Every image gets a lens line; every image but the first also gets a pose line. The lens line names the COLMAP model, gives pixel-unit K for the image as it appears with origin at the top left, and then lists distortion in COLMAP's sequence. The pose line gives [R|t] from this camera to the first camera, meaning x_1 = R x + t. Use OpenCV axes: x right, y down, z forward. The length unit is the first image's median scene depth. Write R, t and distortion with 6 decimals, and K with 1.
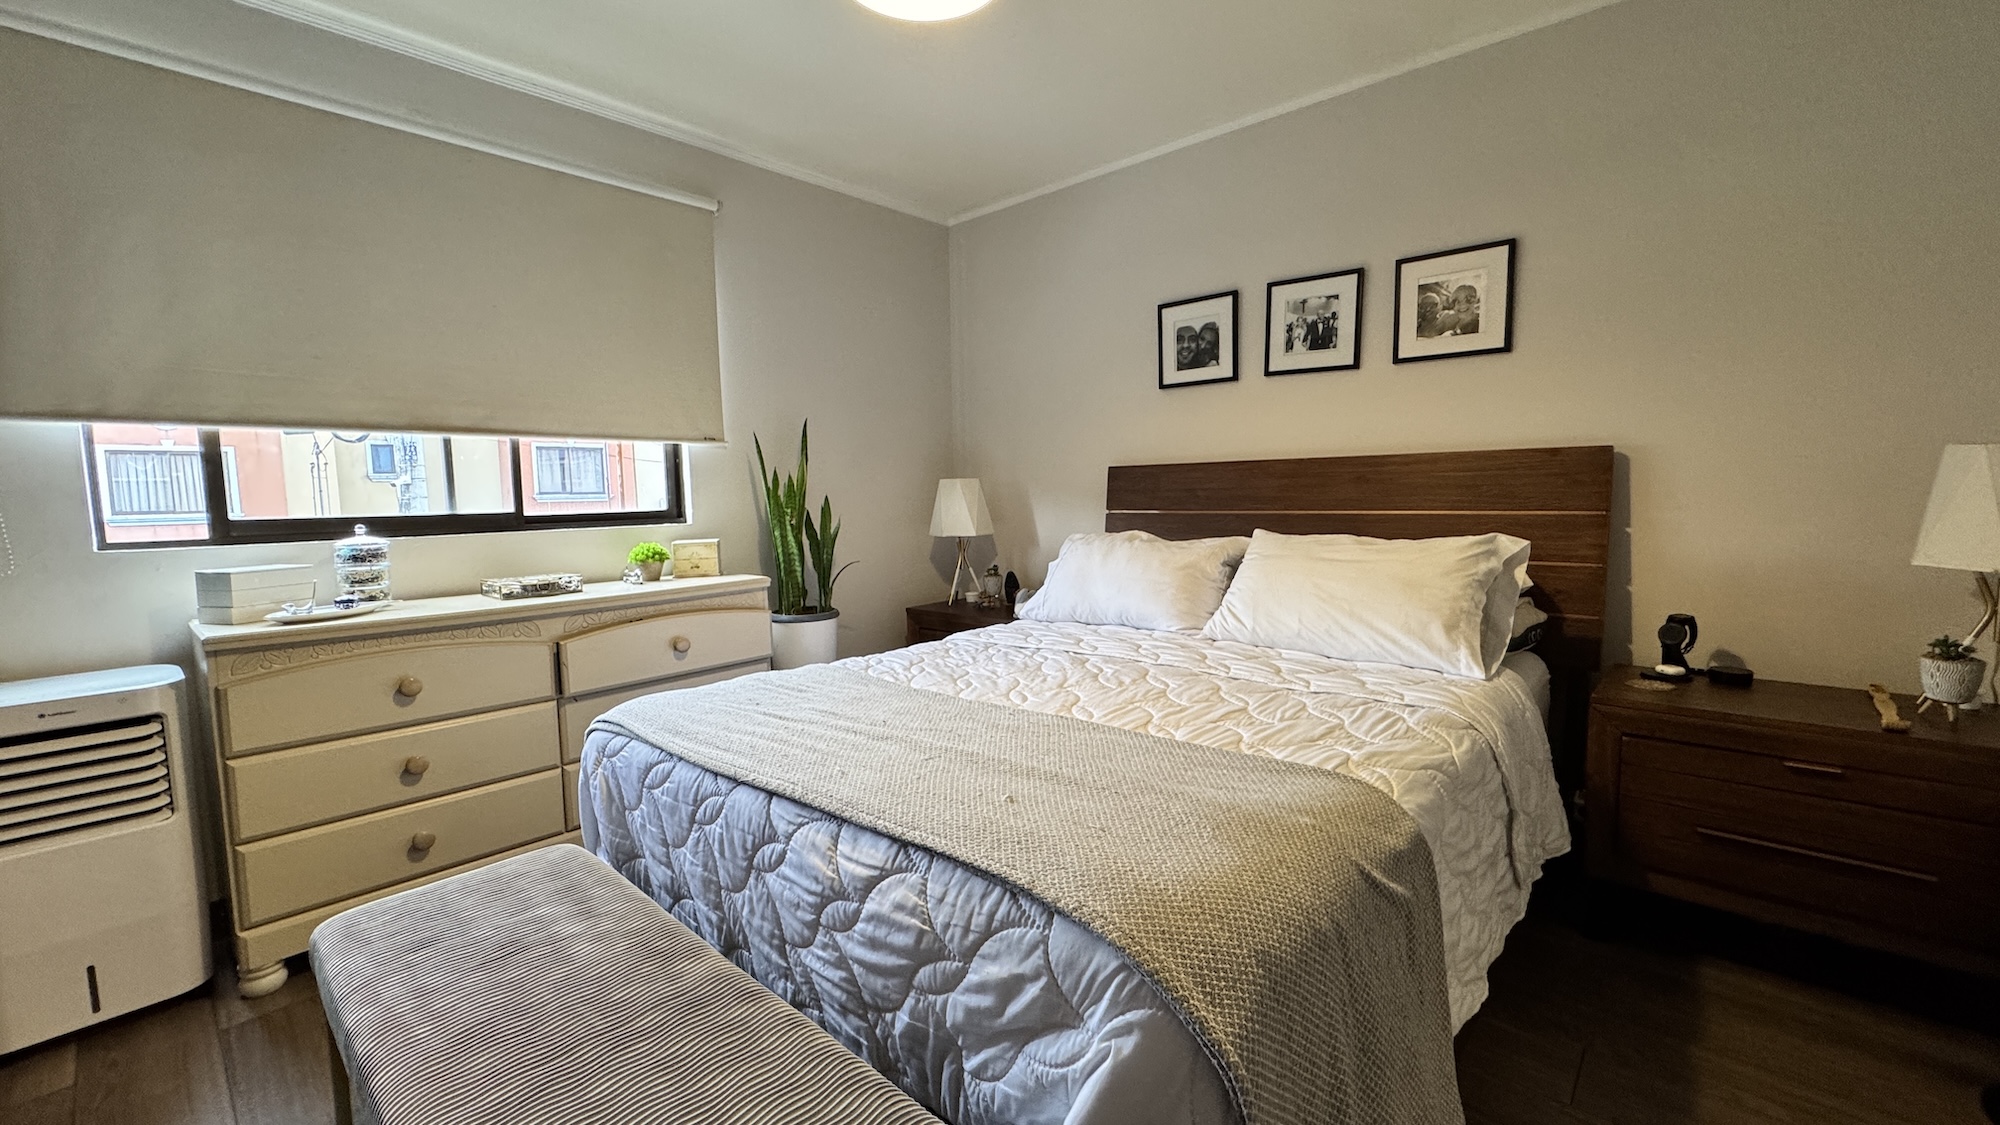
lens RADIAL K [[798.2, 0, 1000.0], [0, 798.2, 562.5], [0, 0, 1]] dist [-0.001841, 0.000118]
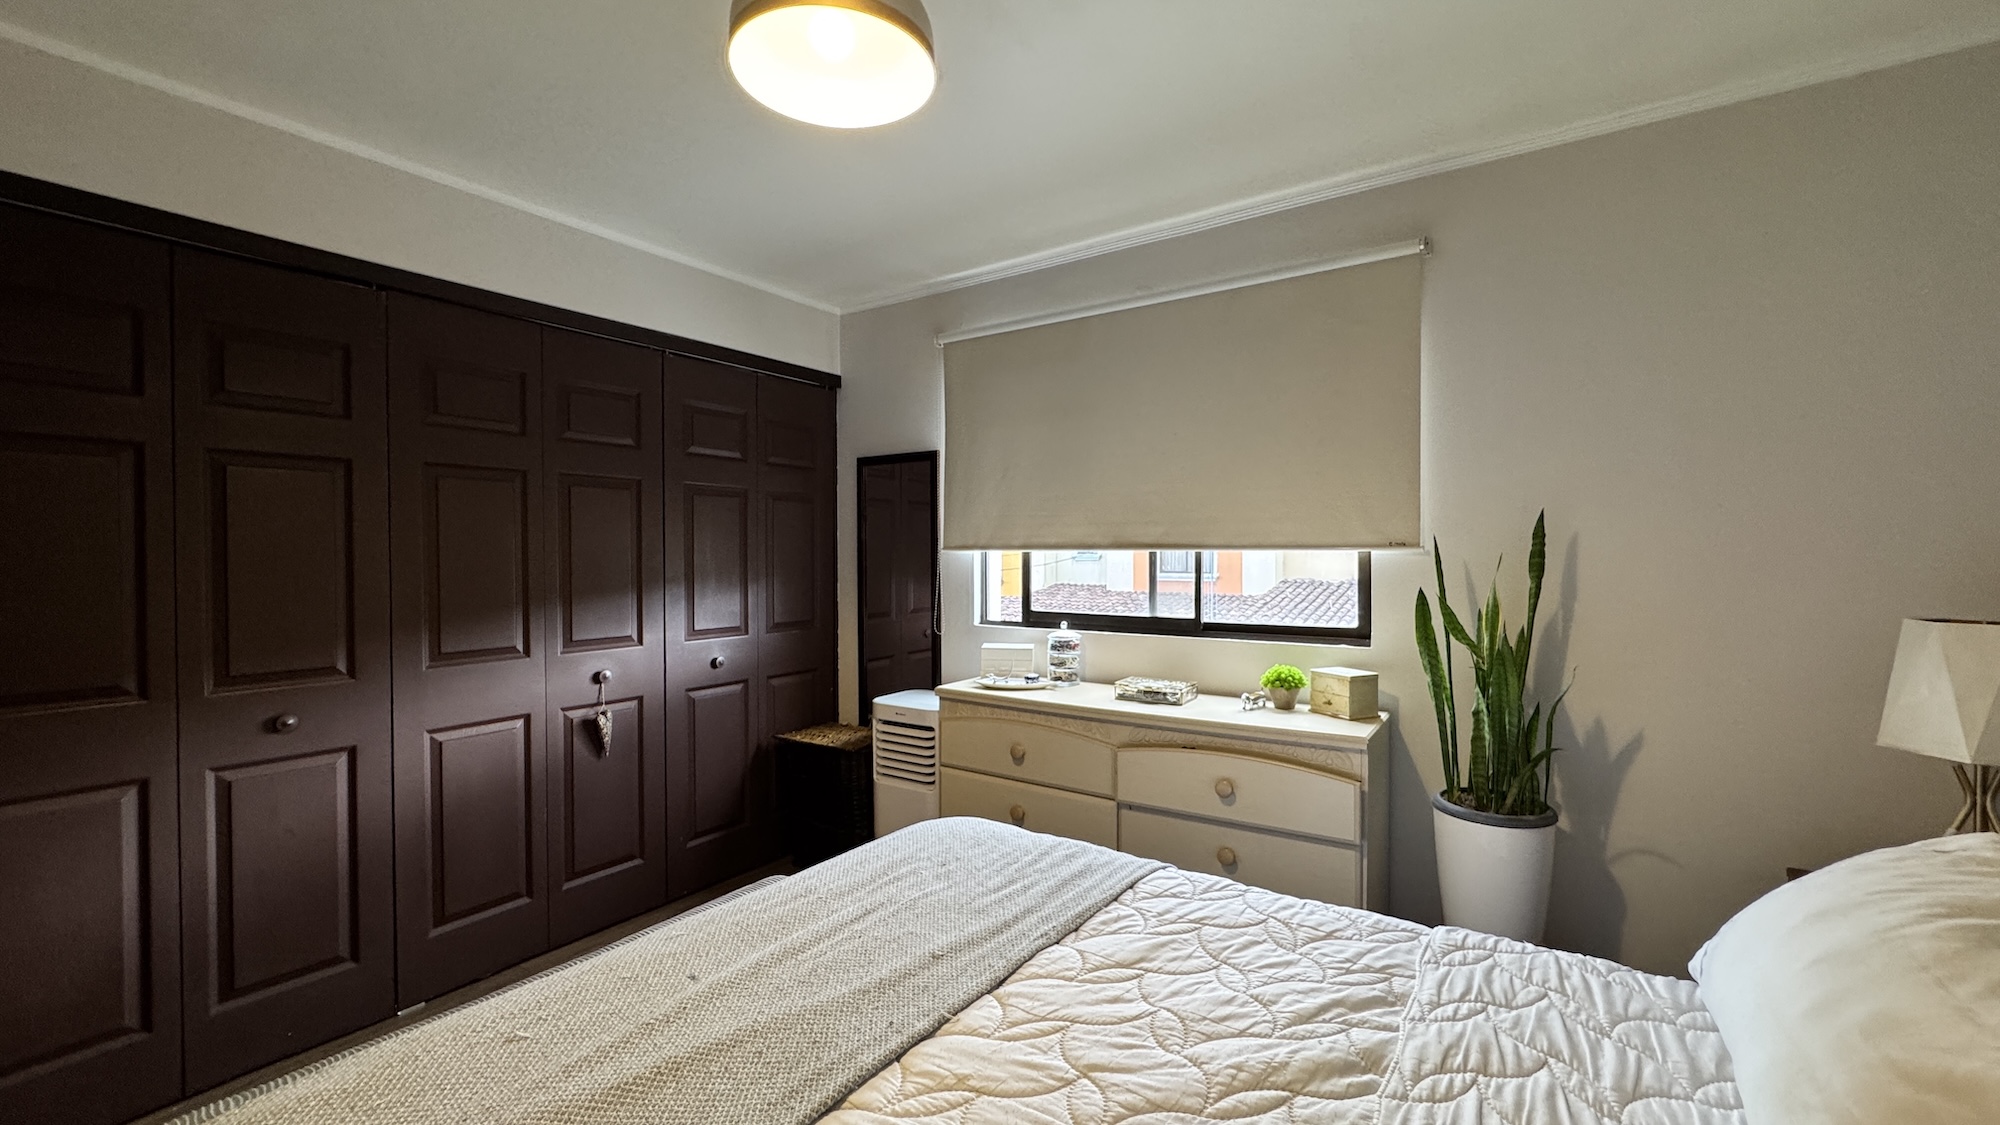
lens RADIAL K [[798.2, 0, 1000.0], [0, 798.2, 562.5], [0, 0, 1]] dist [-0.001841, 0.000118]
pose [[0.132065, 0.018429, -0.991070, 0.441250], [-0.099046, 0.995069, 0.005305, -0.126637], [0.986280, 0.097461, 0.133239, 0.637582]]
